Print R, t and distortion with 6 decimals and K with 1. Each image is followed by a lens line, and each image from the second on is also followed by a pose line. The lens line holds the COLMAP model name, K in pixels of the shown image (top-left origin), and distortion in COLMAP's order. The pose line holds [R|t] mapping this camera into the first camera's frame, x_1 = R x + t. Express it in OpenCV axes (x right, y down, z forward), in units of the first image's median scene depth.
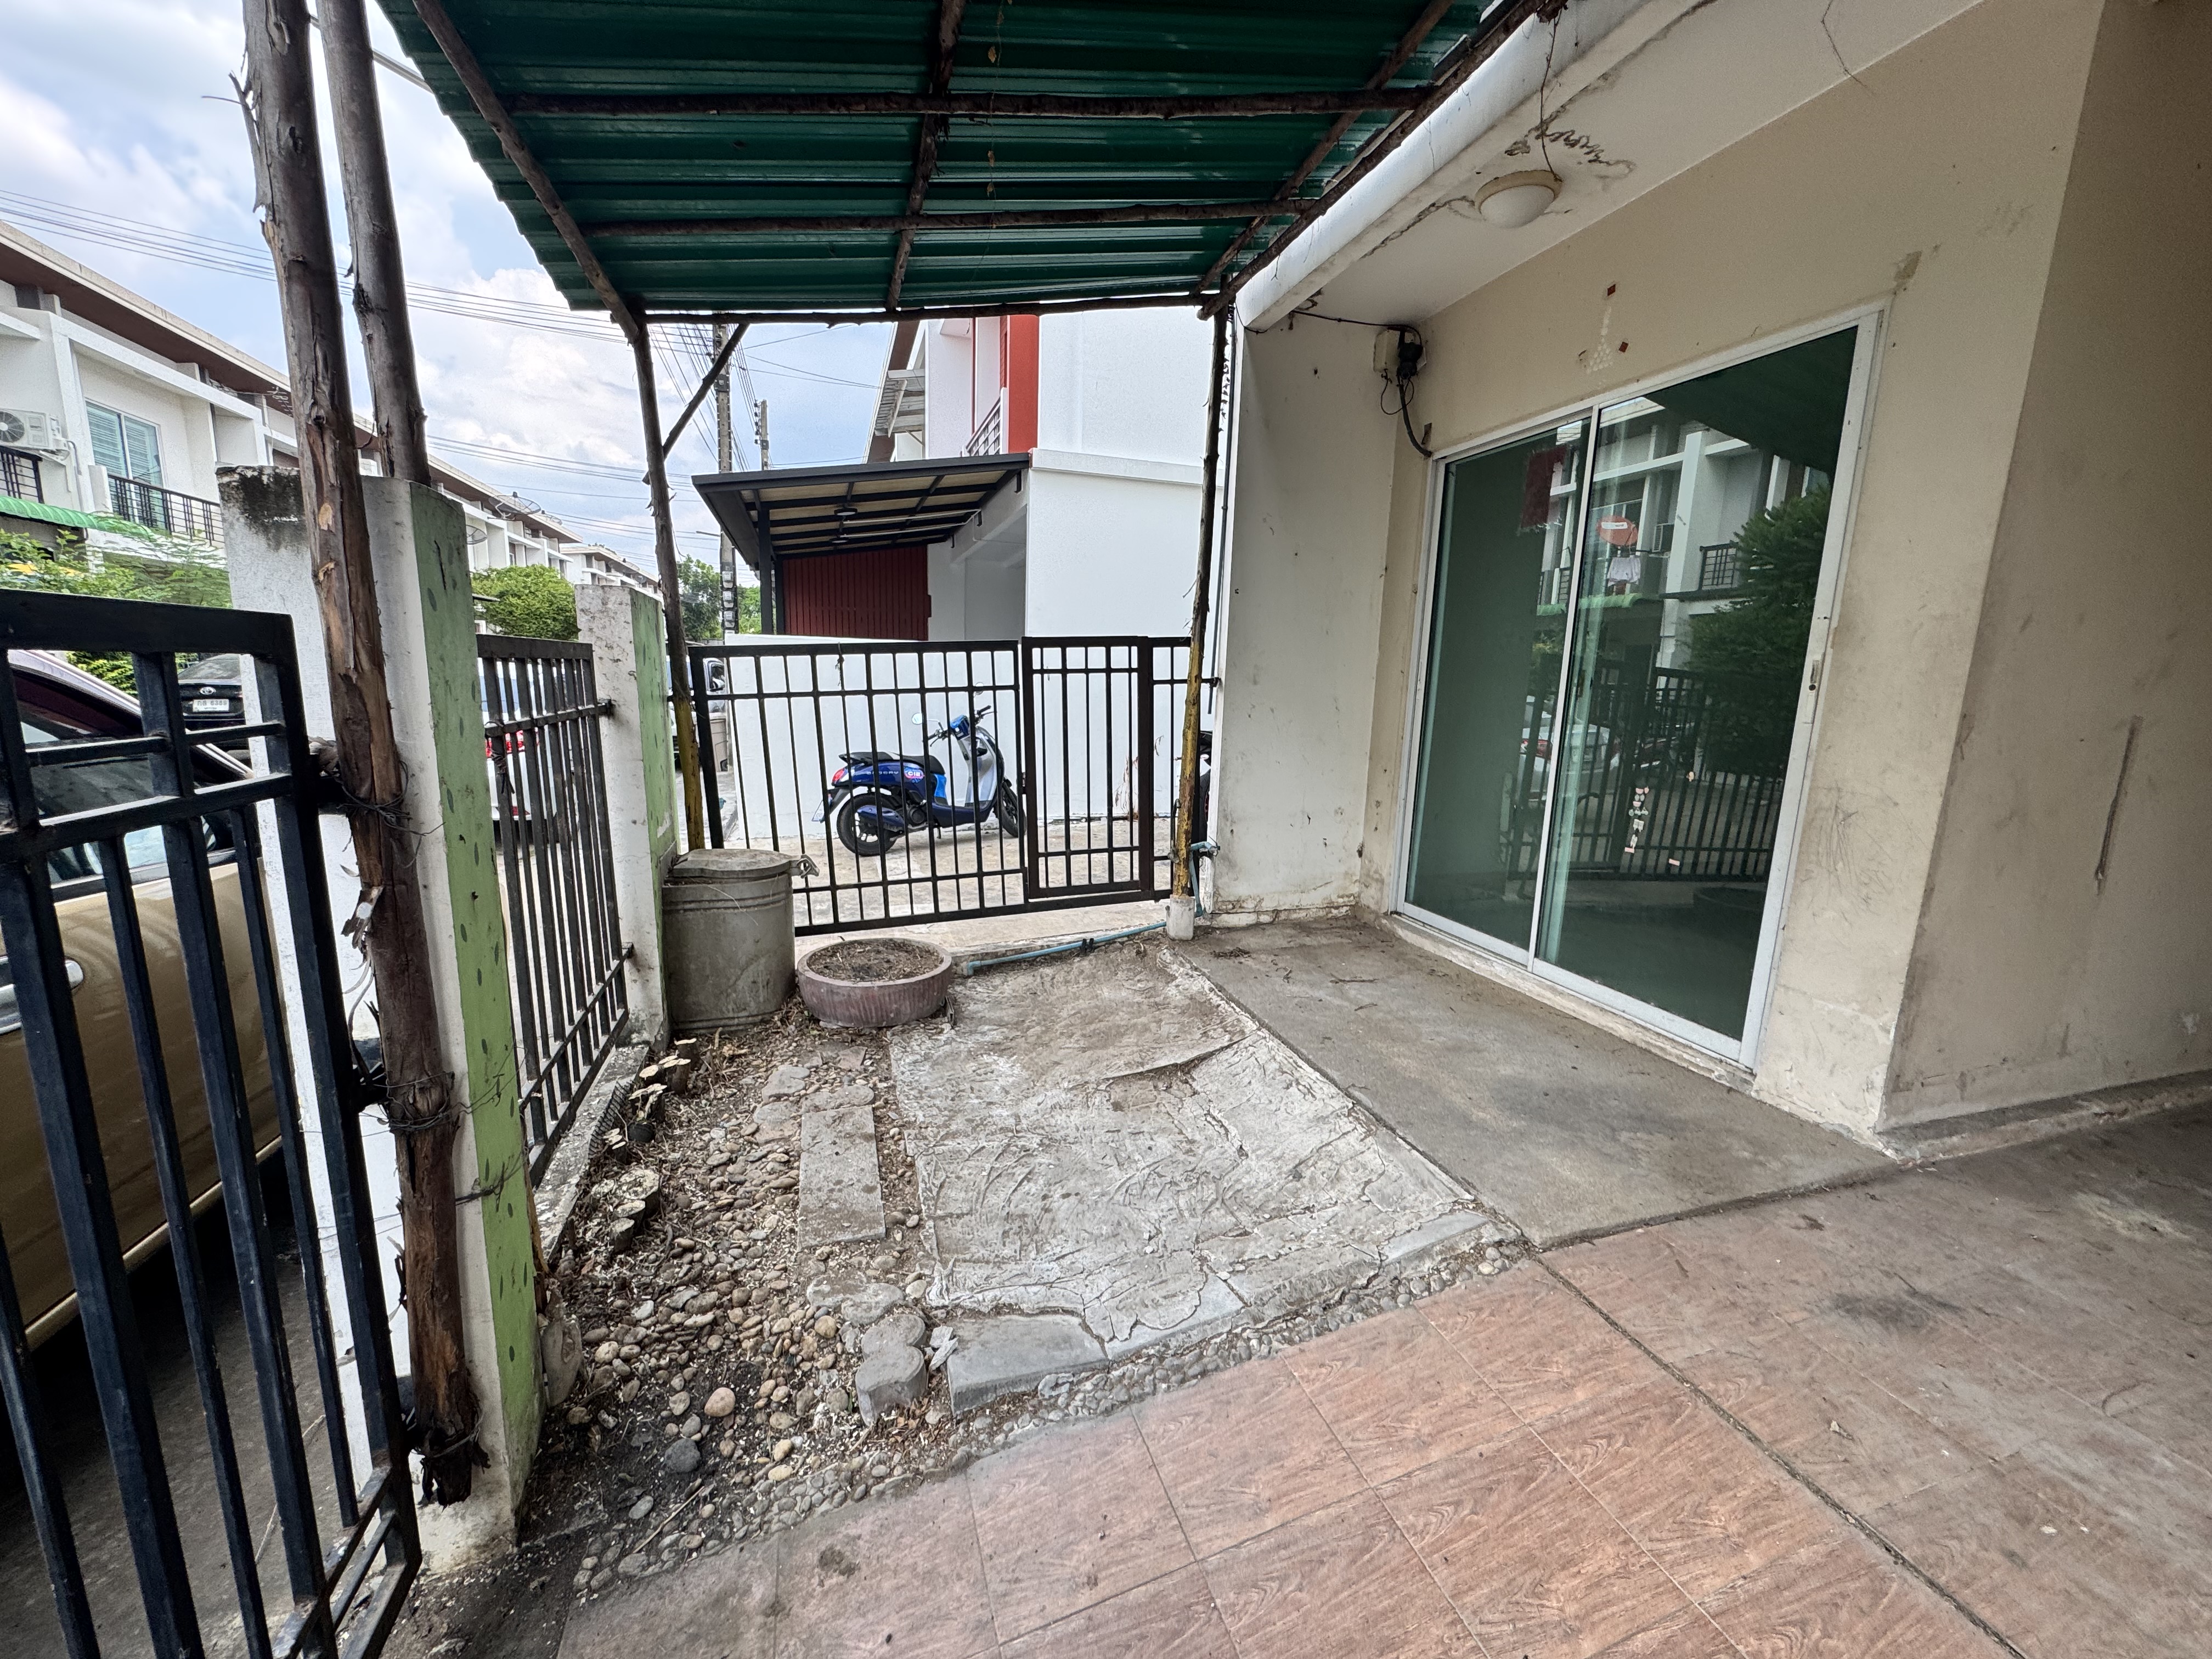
lens RADIAL K [[881.1, 0, 1106.0], [0, 881.1, 829.5], [0, 0, 1]] dist [-0.002088, 0.000050]
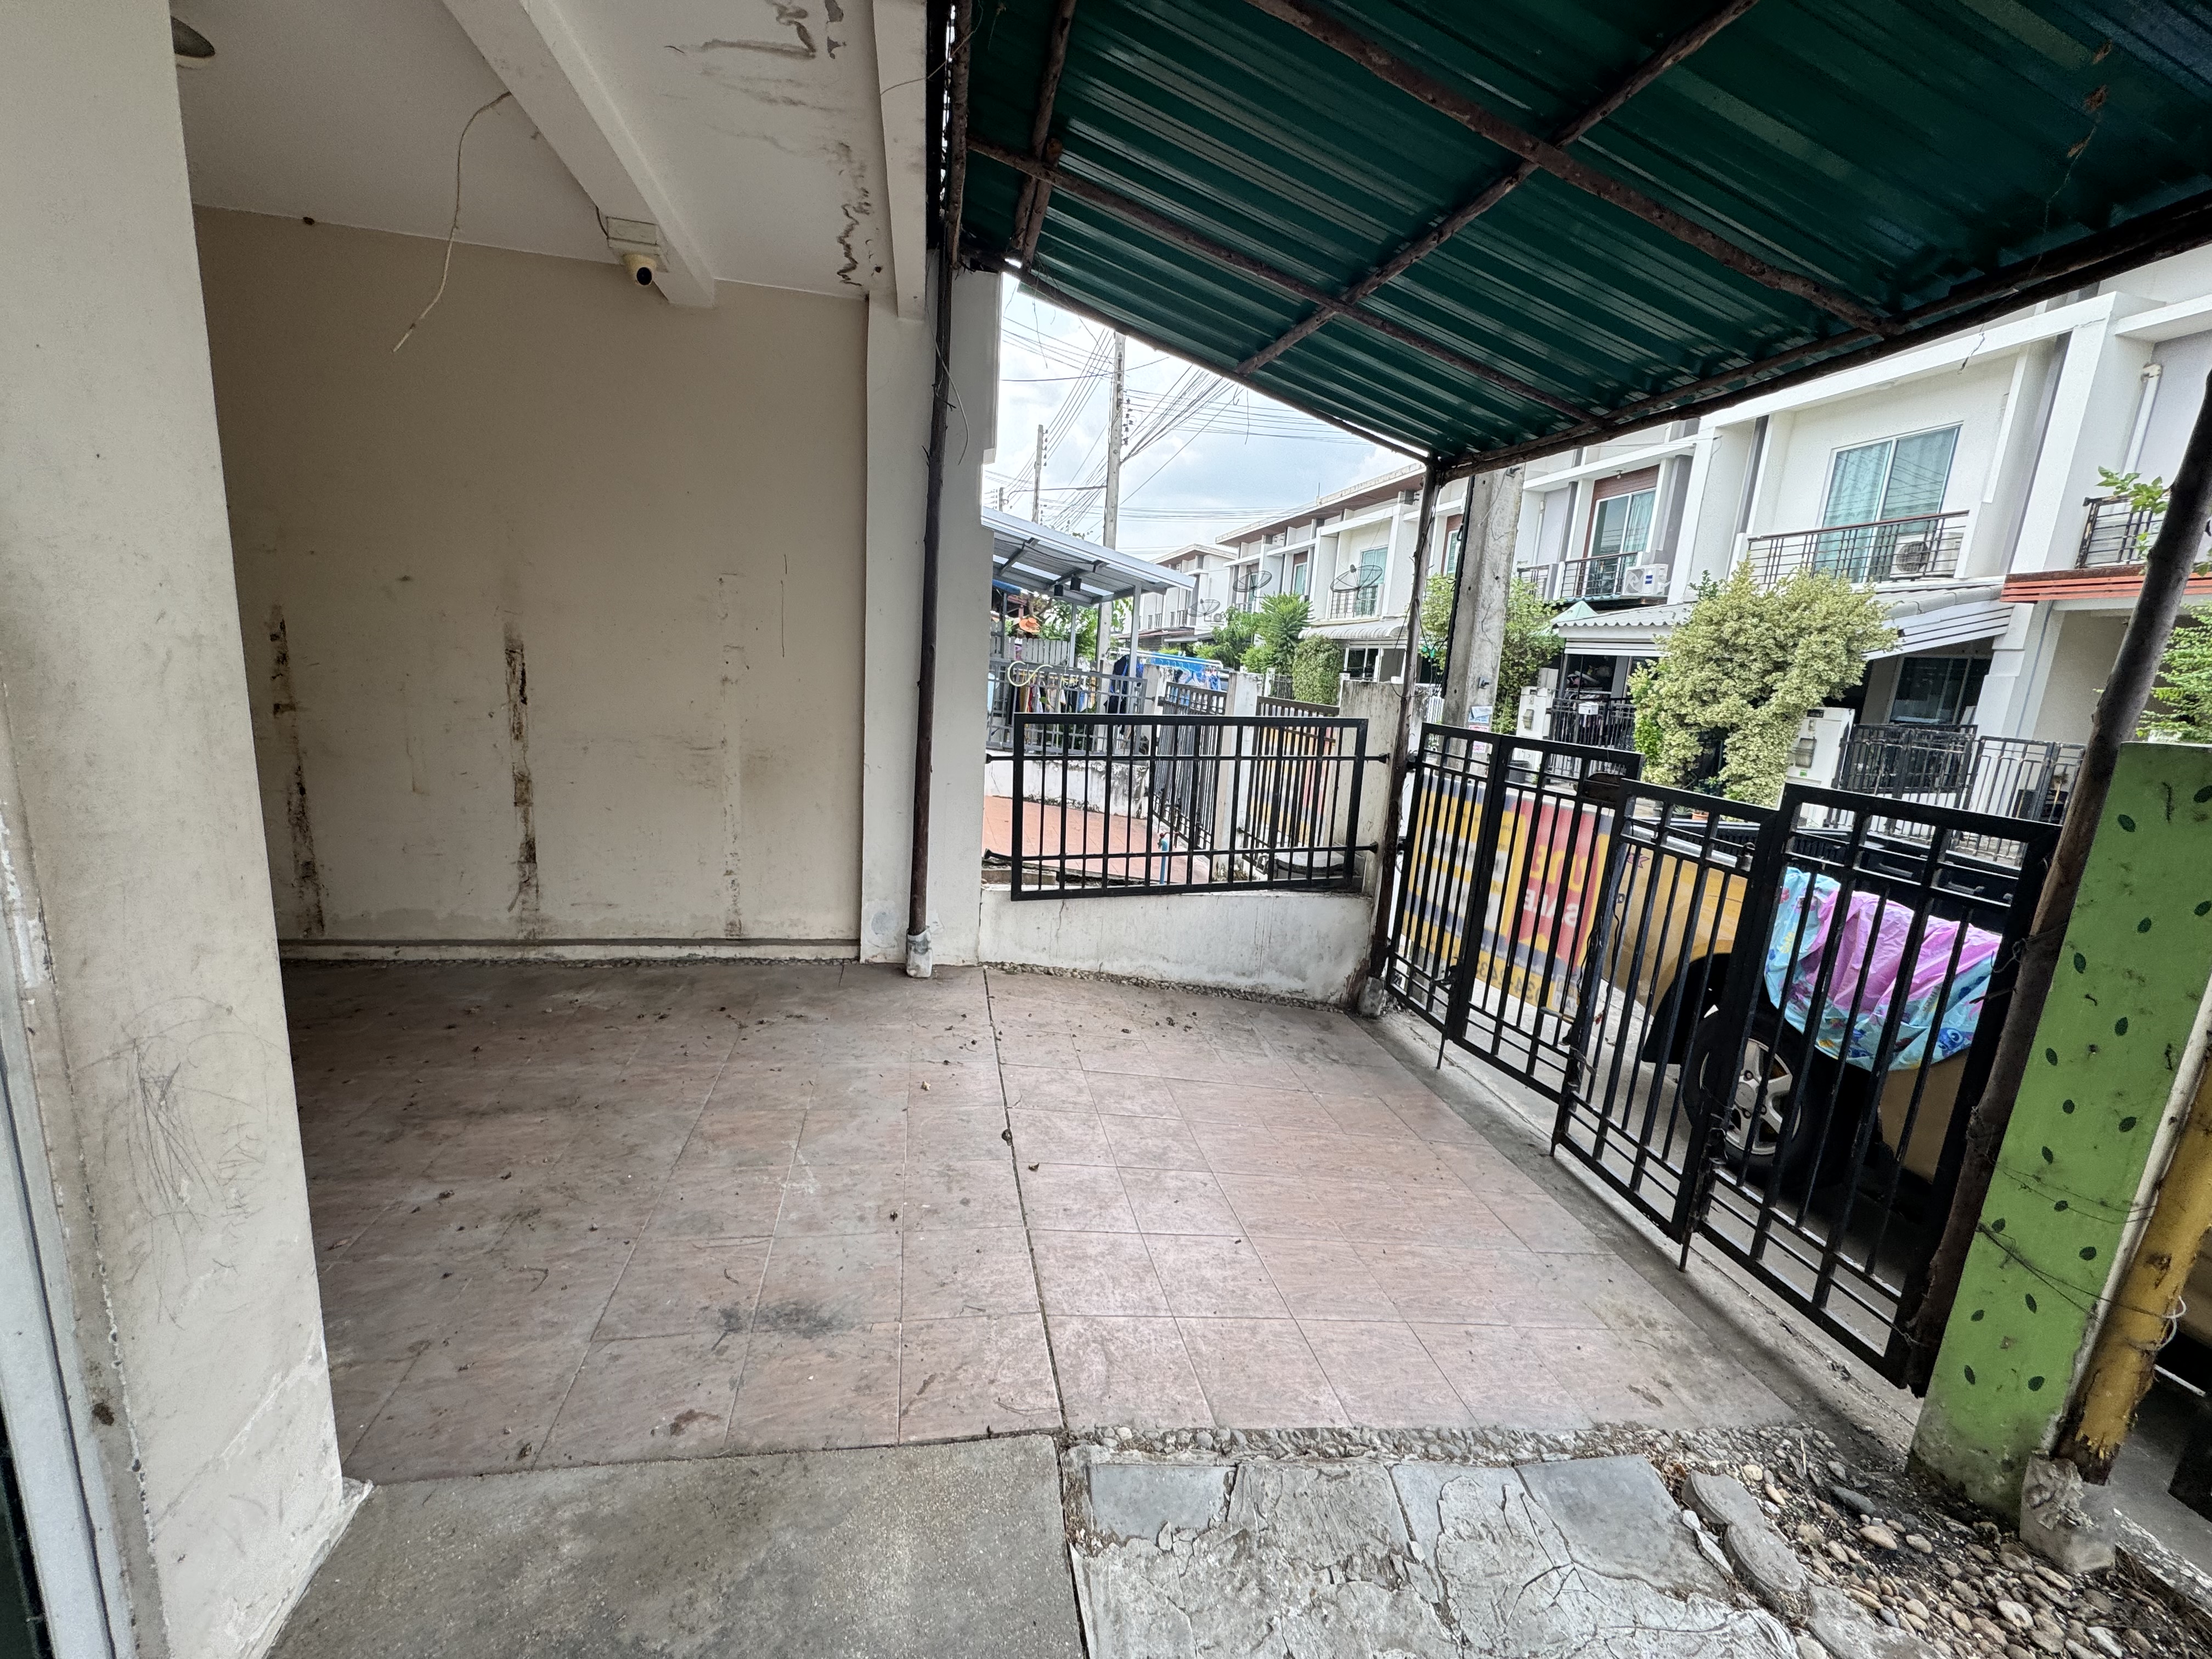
lens RADIAL K [[882.3, 0, 1106.0], [0, 882.3, 829.5], [0, 0, 1]] dist [0.000577, 0.000285]
pose [[-0.988418, -0.120392, 0.092385, 0.411459], [-0.079292, 0.928792, 0.362020, -0.385360], [-0.129391, 0.350502, -0.927581, 1.519600]]
